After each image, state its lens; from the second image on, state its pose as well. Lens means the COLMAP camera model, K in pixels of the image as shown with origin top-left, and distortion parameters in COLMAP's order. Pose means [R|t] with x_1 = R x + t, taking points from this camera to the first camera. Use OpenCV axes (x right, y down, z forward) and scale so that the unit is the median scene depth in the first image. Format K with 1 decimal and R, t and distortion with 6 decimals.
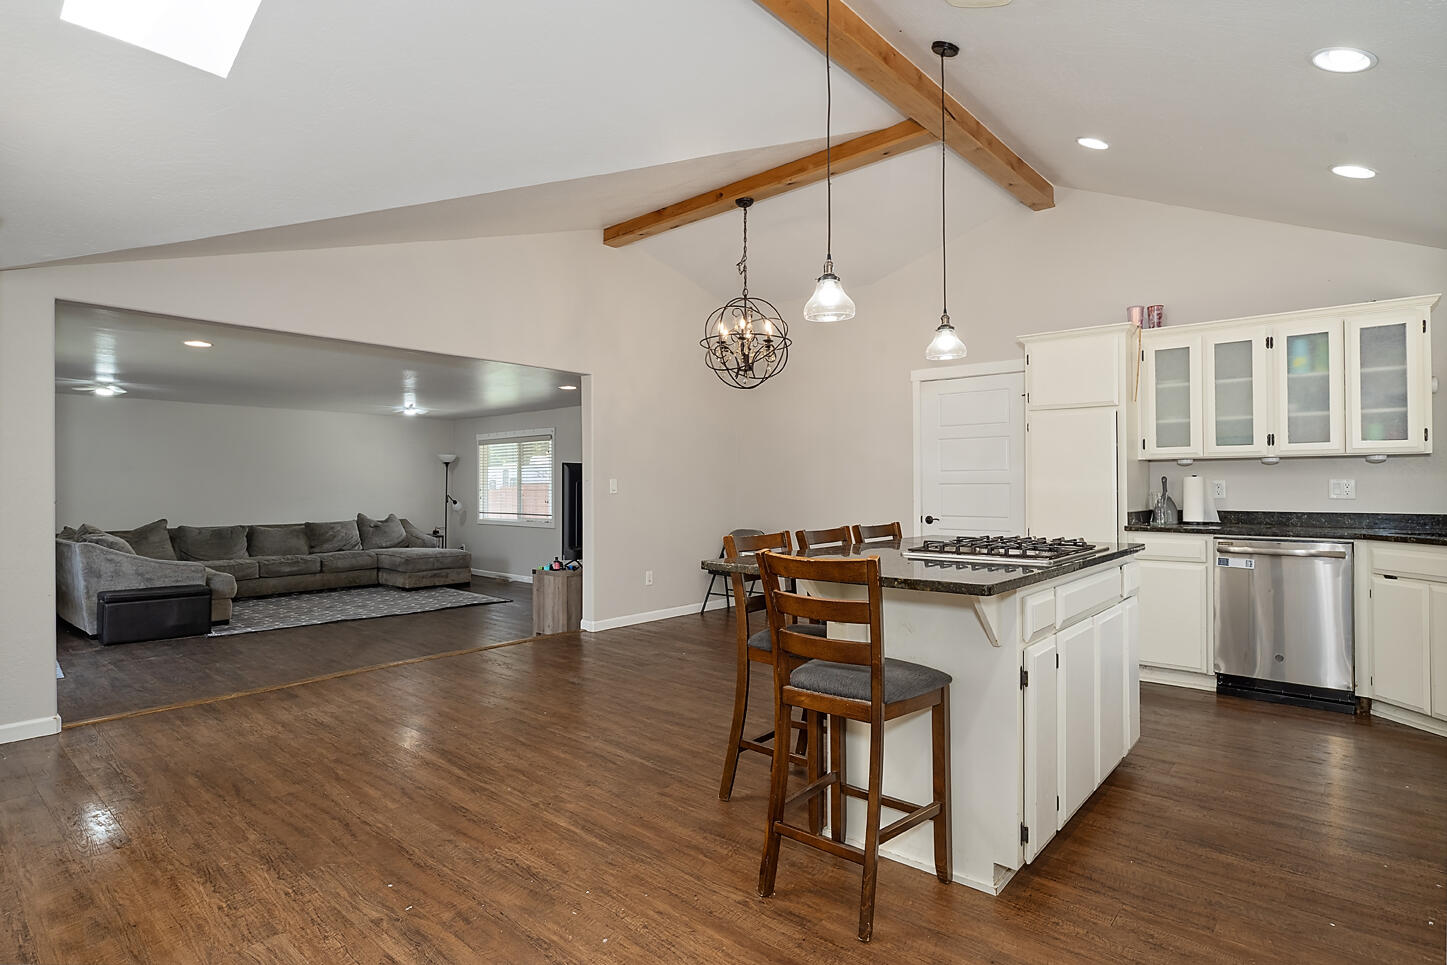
lens RADIAL K [[746.6, 0, 723.5], [0, 746.6, 482.5], [0, 0, 1]] dist [0.019099, 0.000005]
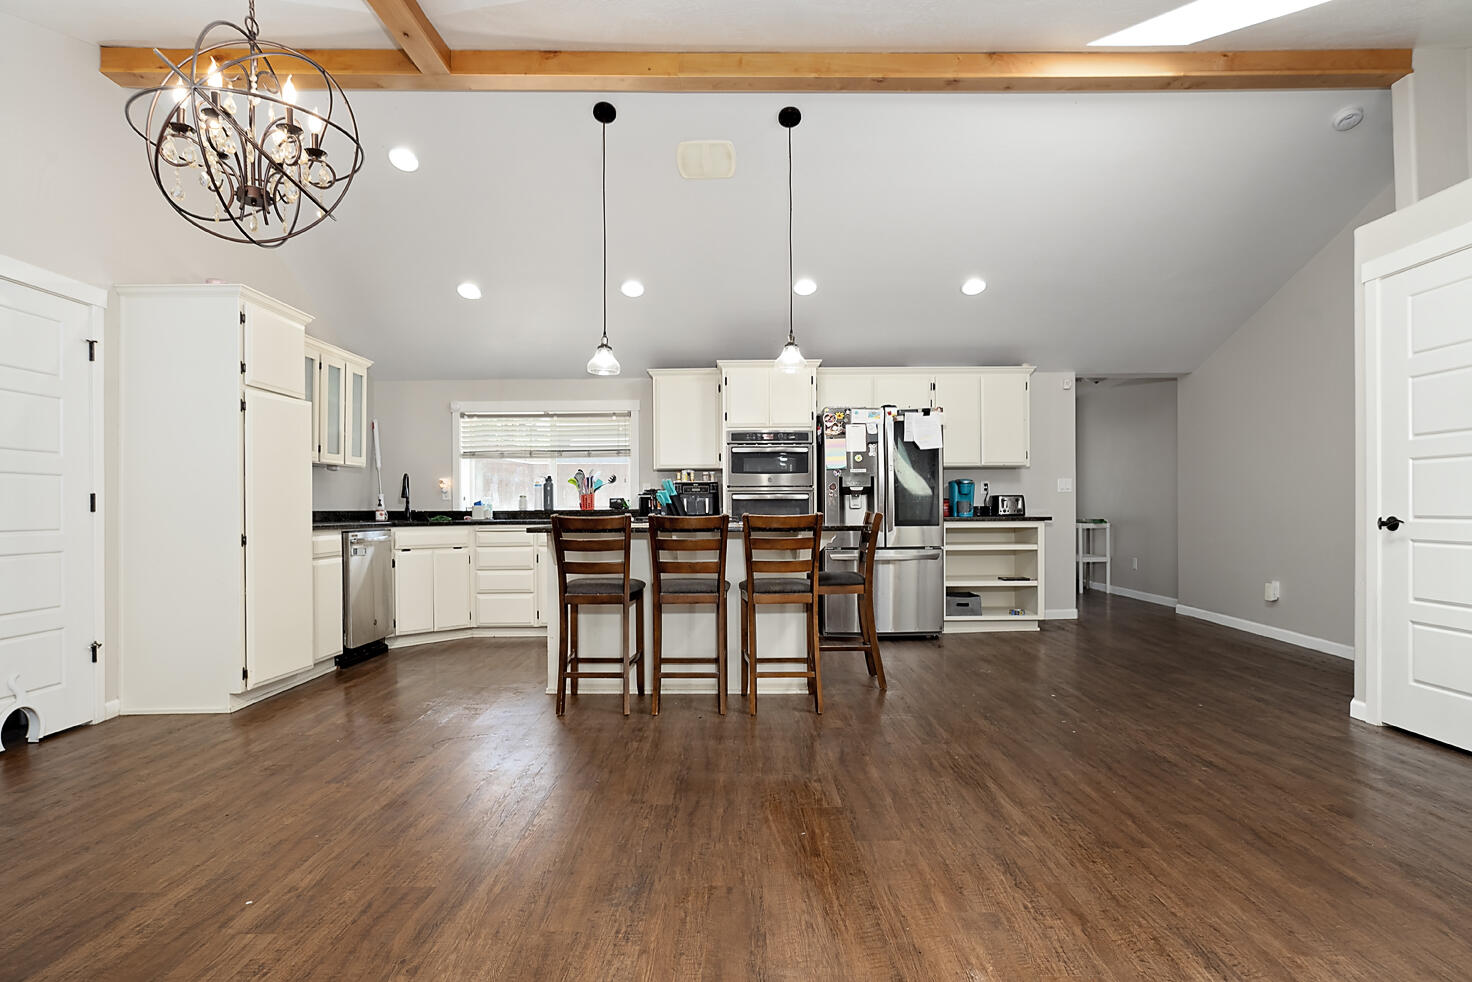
lens RADIAL K [[776.4, 0, 737.5], [0, 776.4, 513.4], [0, 0, 1]] dist [-0.002422, -0.000514]
pose [[-0.658817, 0.004391, 0.752290, -0.328142], [0.006604, 0.999978, -0.000053, 0.026356], [-0.752274, 0.004933, -0.658832, 0.709518]]
